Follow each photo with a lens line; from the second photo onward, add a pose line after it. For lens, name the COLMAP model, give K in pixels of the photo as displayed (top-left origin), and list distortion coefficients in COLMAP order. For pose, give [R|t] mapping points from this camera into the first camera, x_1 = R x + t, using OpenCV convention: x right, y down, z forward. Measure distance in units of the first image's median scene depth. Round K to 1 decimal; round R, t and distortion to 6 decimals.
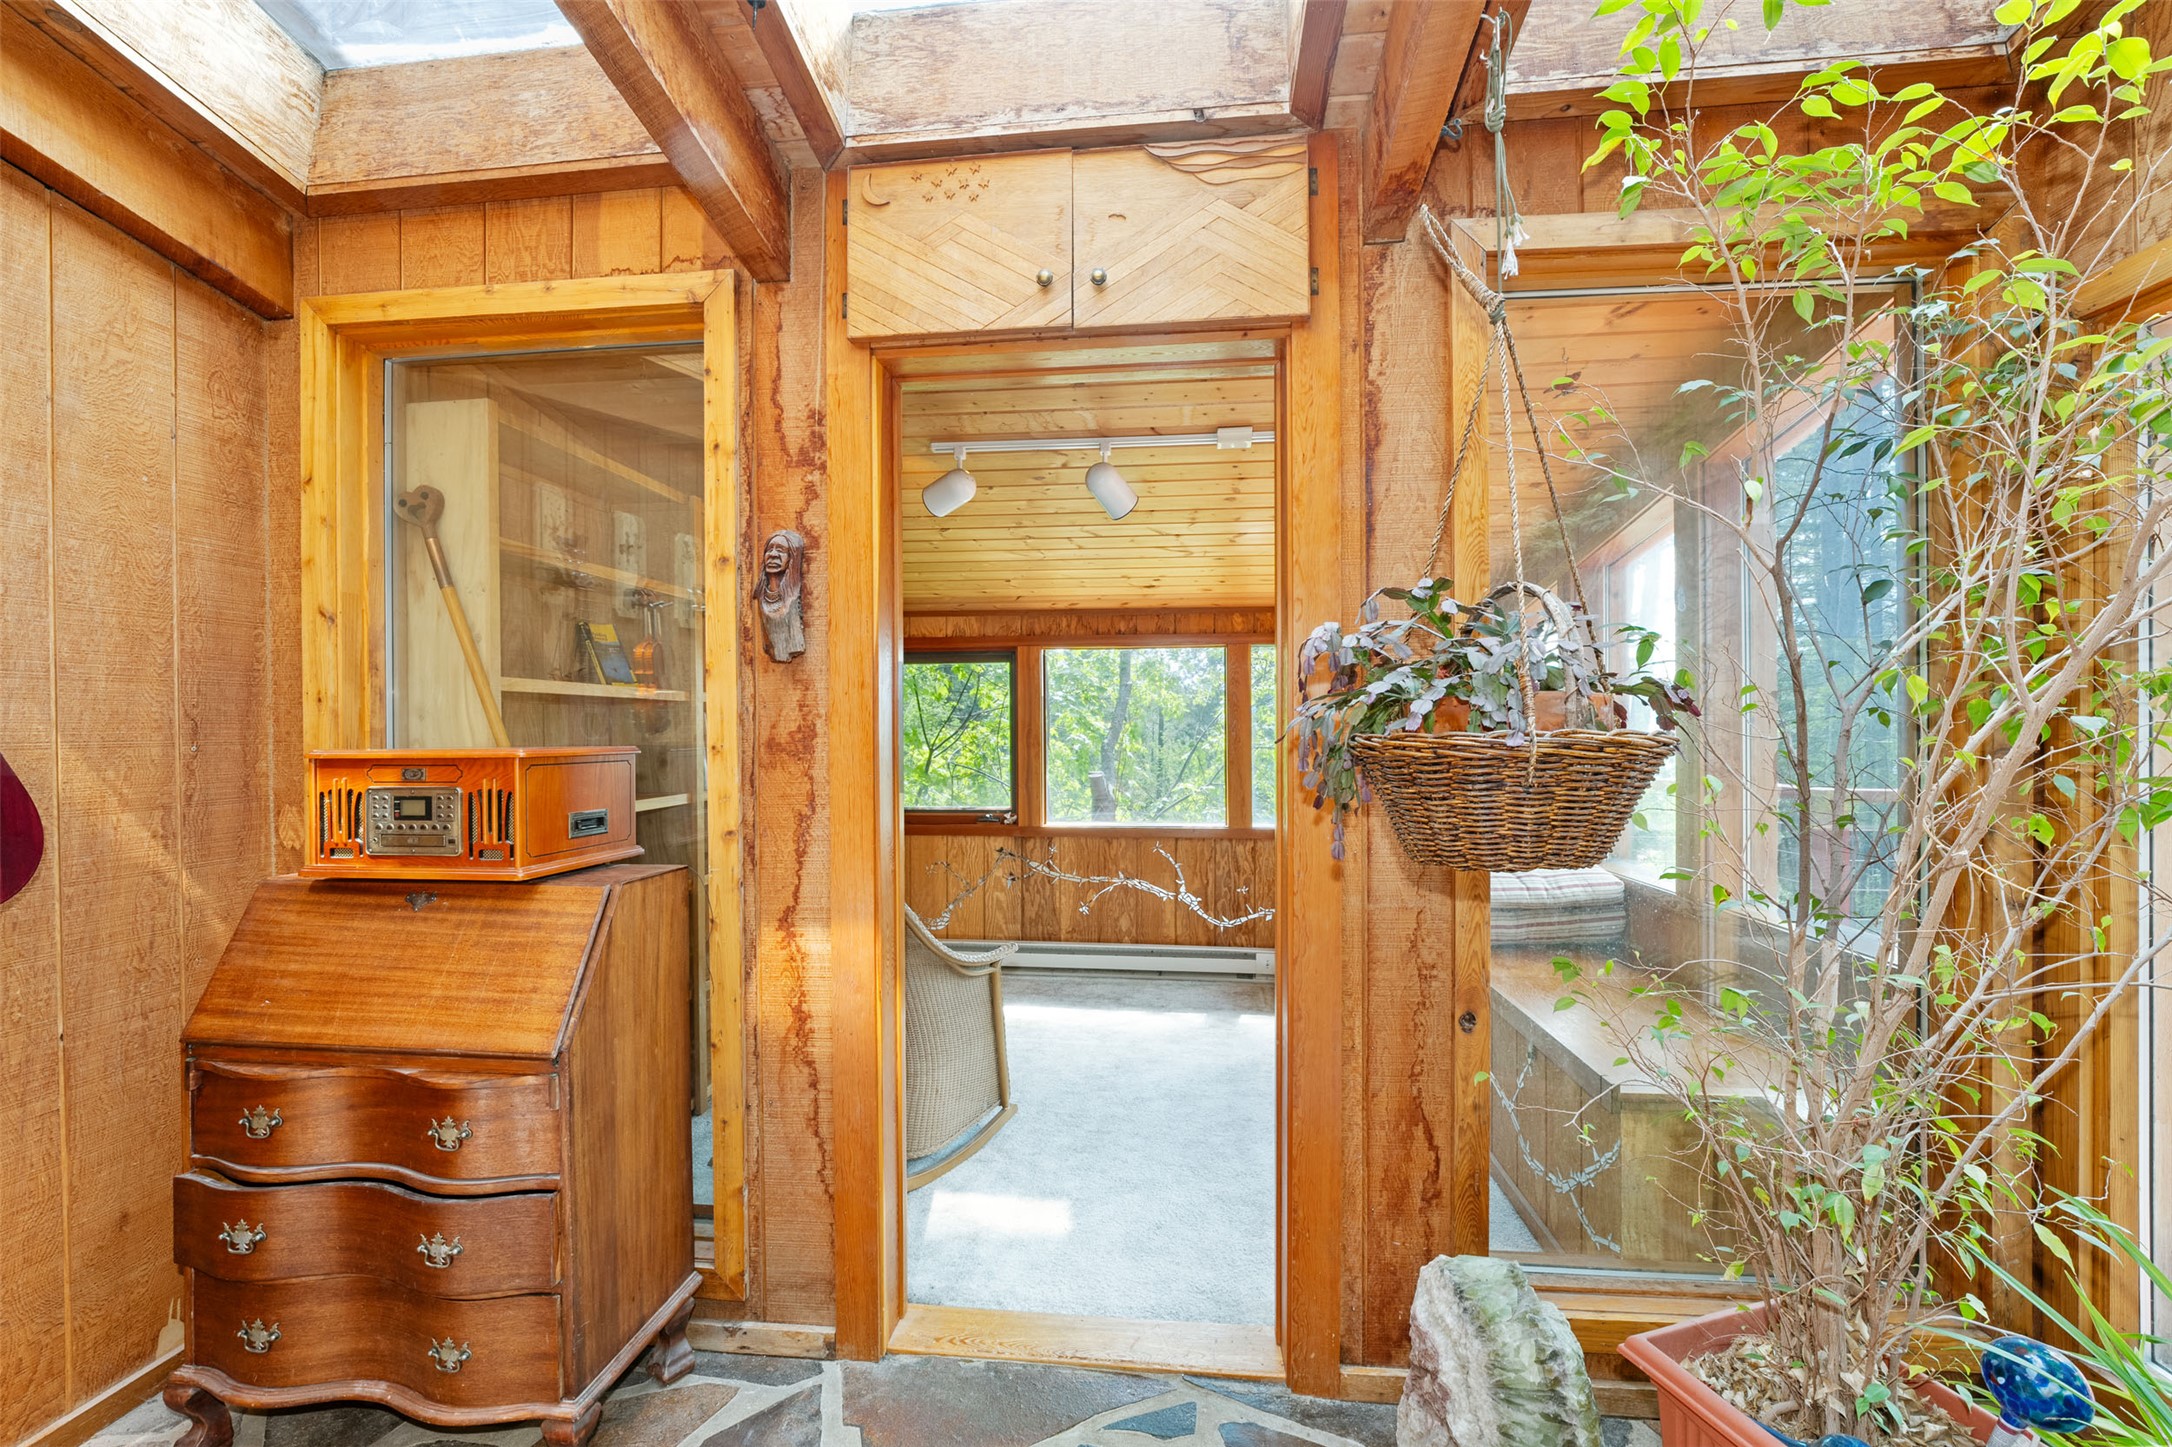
lens RADIAL K [[883.3, 0, 1090.8], [0, 883.3, 732.0], [0, 0, 1]] dist [-0.010668, 0.000081]
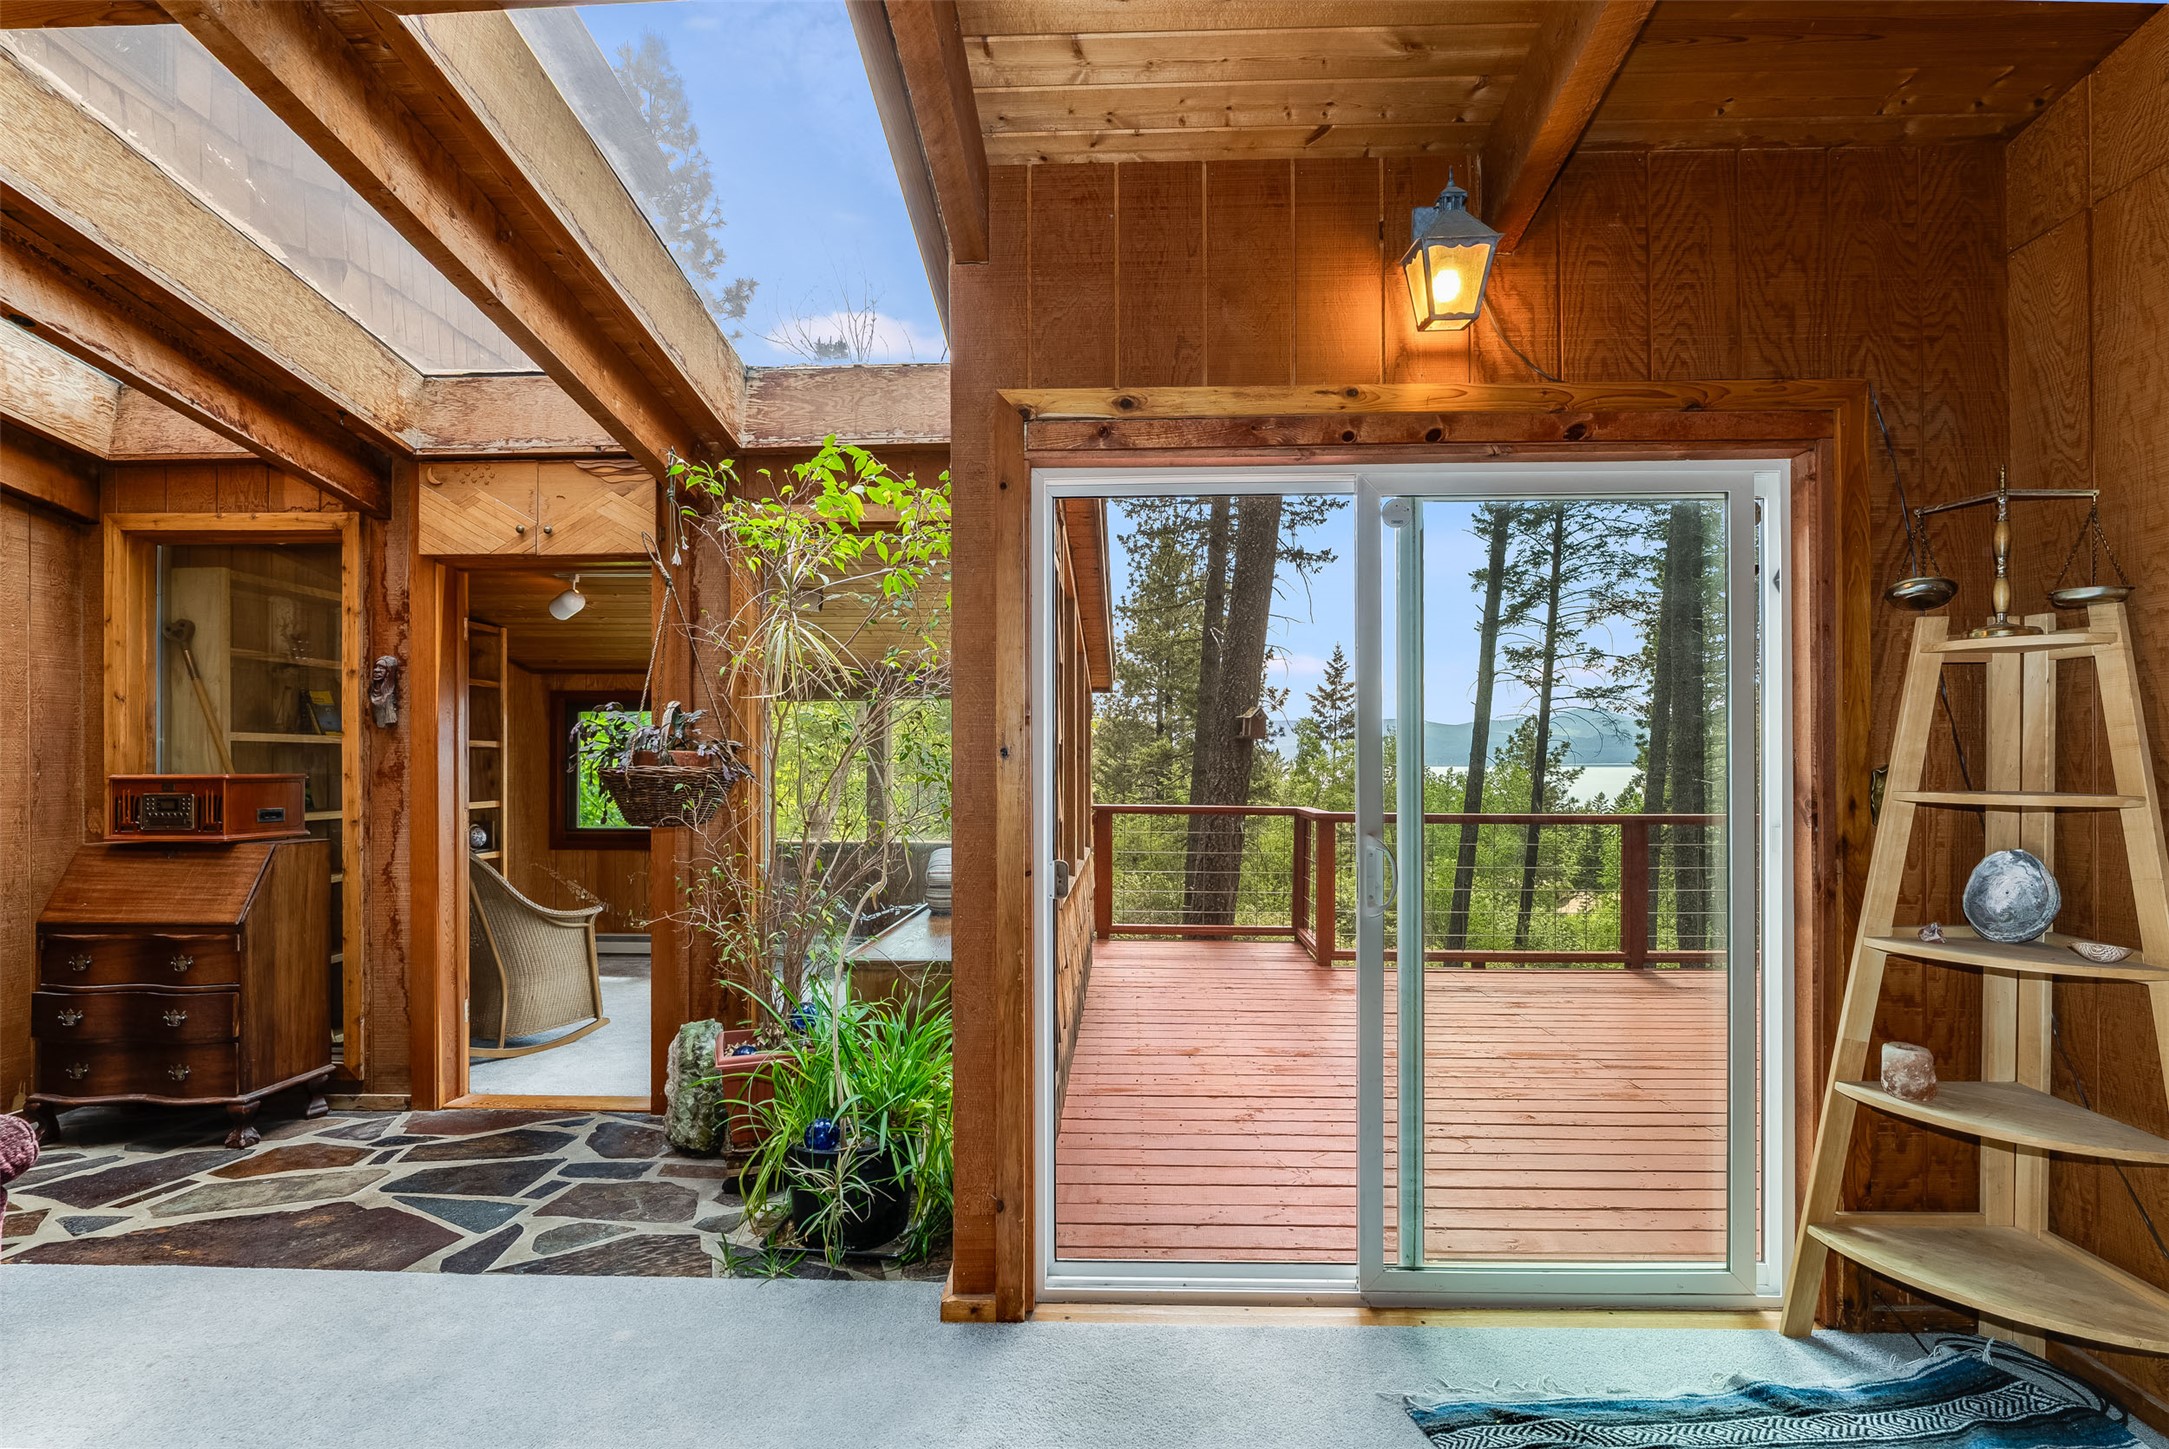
lens RADIAL K [[999.5, 0, 1087.4], [0, 999.5, 760.0], [0, 0, 1]] dist [-0.001318, 0.000438]
pose [[0.998244, 0.004296, 0.059083, 0.922297], [-0.003830, 0.999961, -0.007987, -0.001593], [-0.059115, 0.007746, 0.998221, -1.083868]]
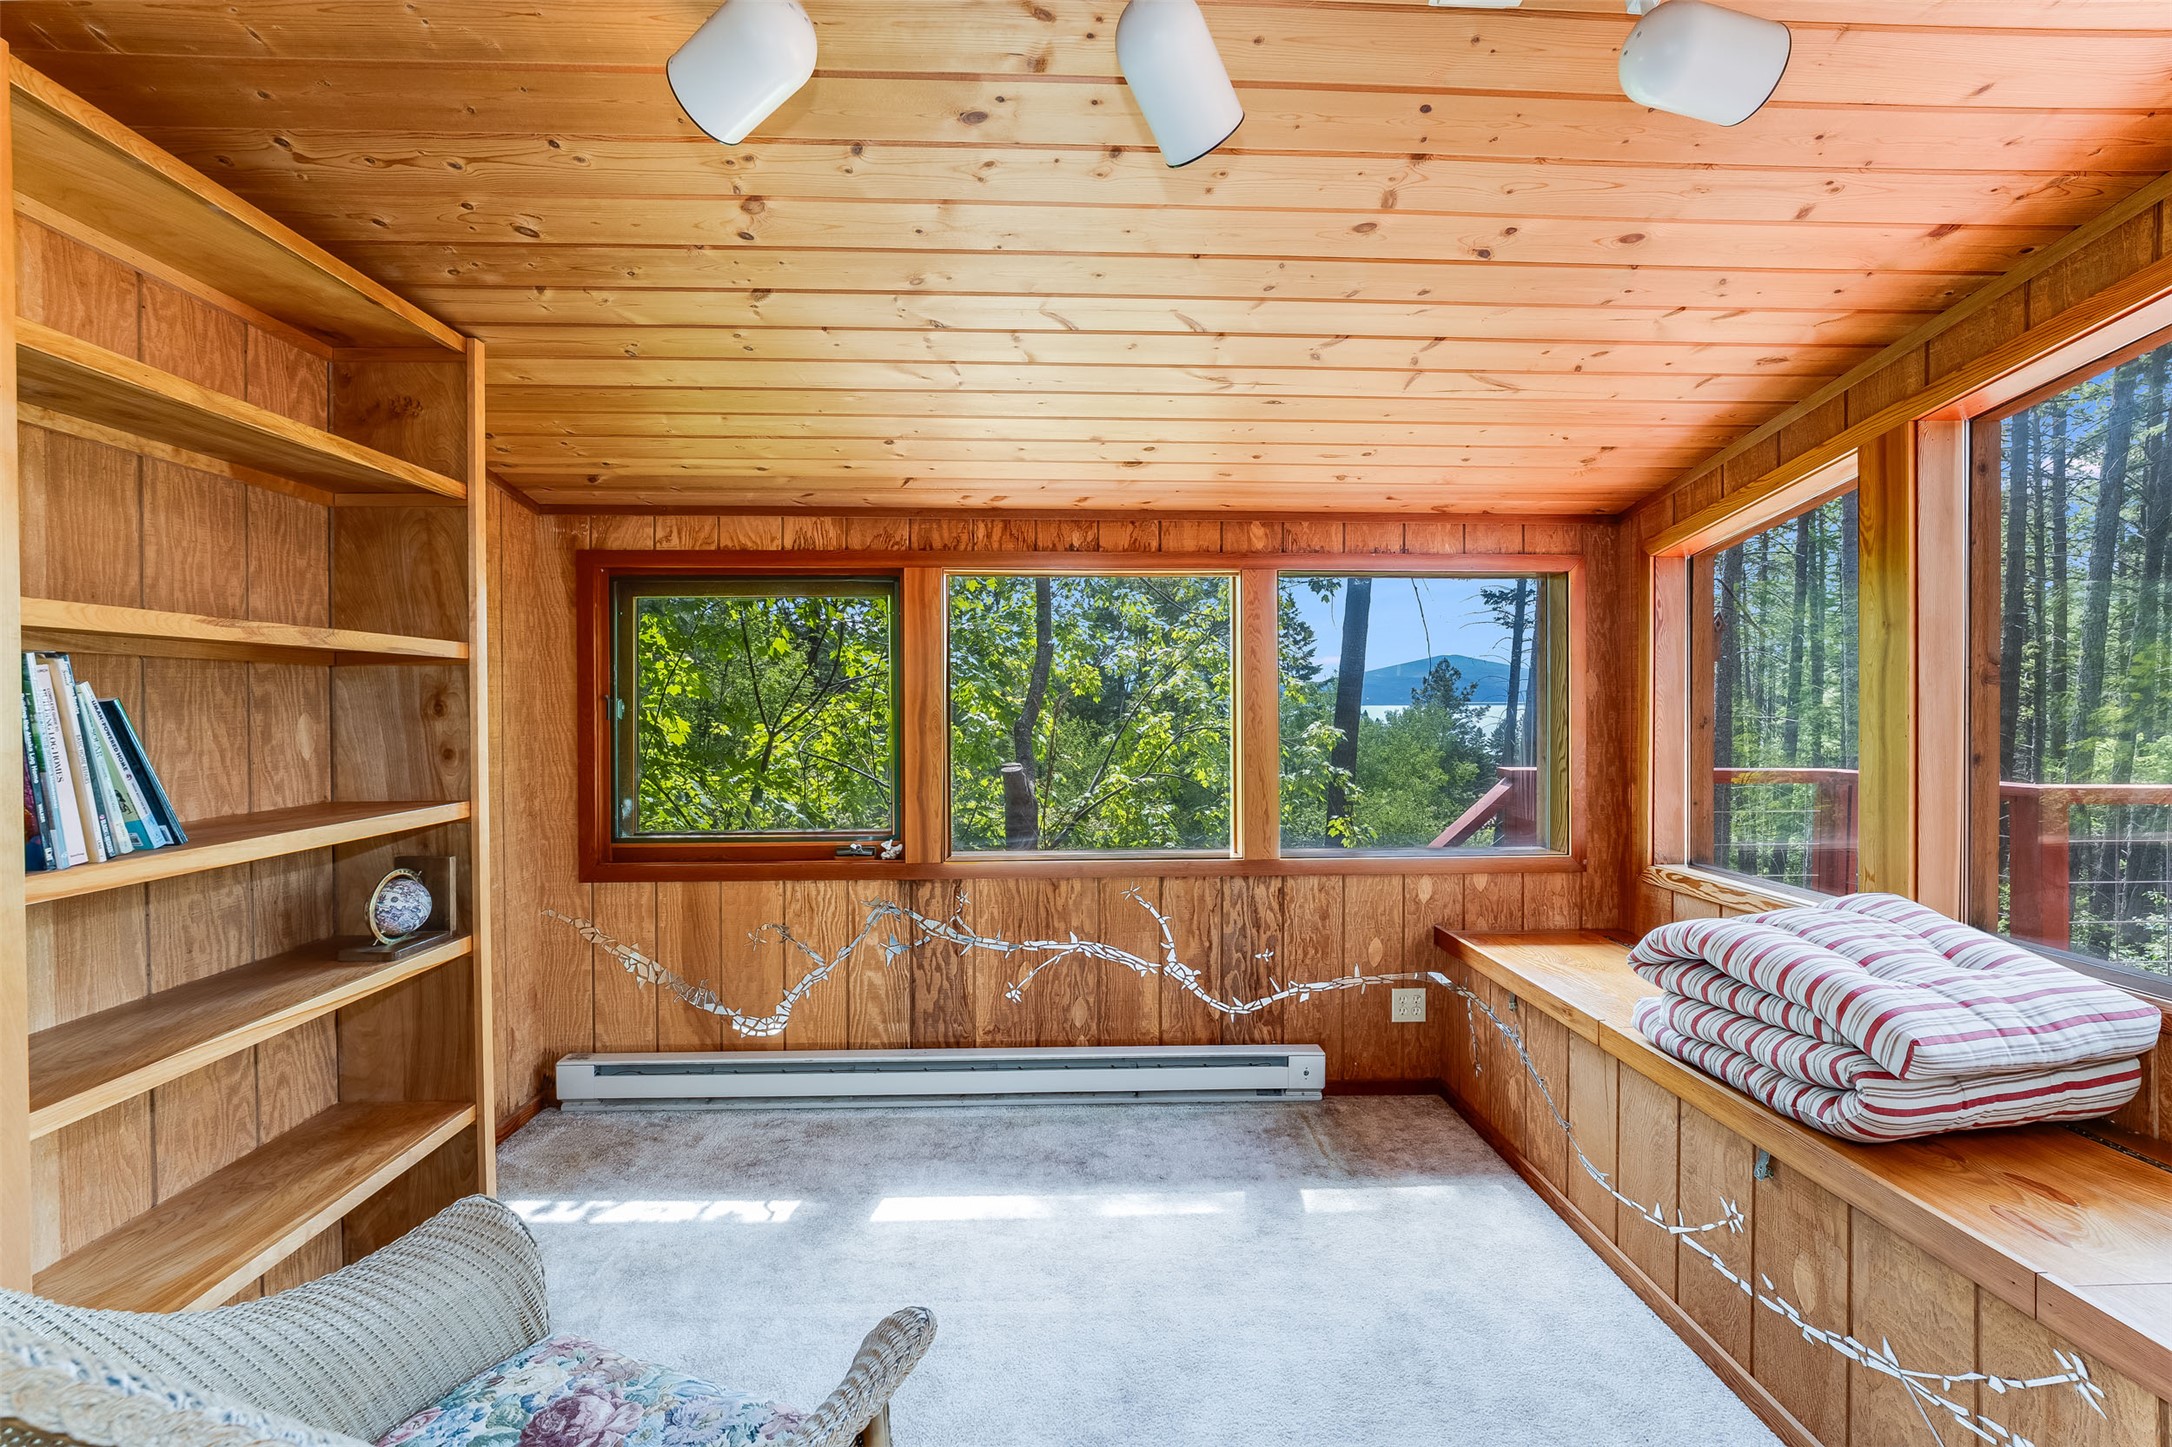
lens RADIAL K [[878.8, 0, 1098.4], [0, 878.8, 710.8], [0, 0, 1]] dist [-0.014468, 0.000119]
pose [[0.988603, 0.000571, 0.150548, -0.100316], [-0.001155, 0.999992, 0.003791, -0.001127], [-0.150545, -0.003922, 0.988595, 0.924661]]
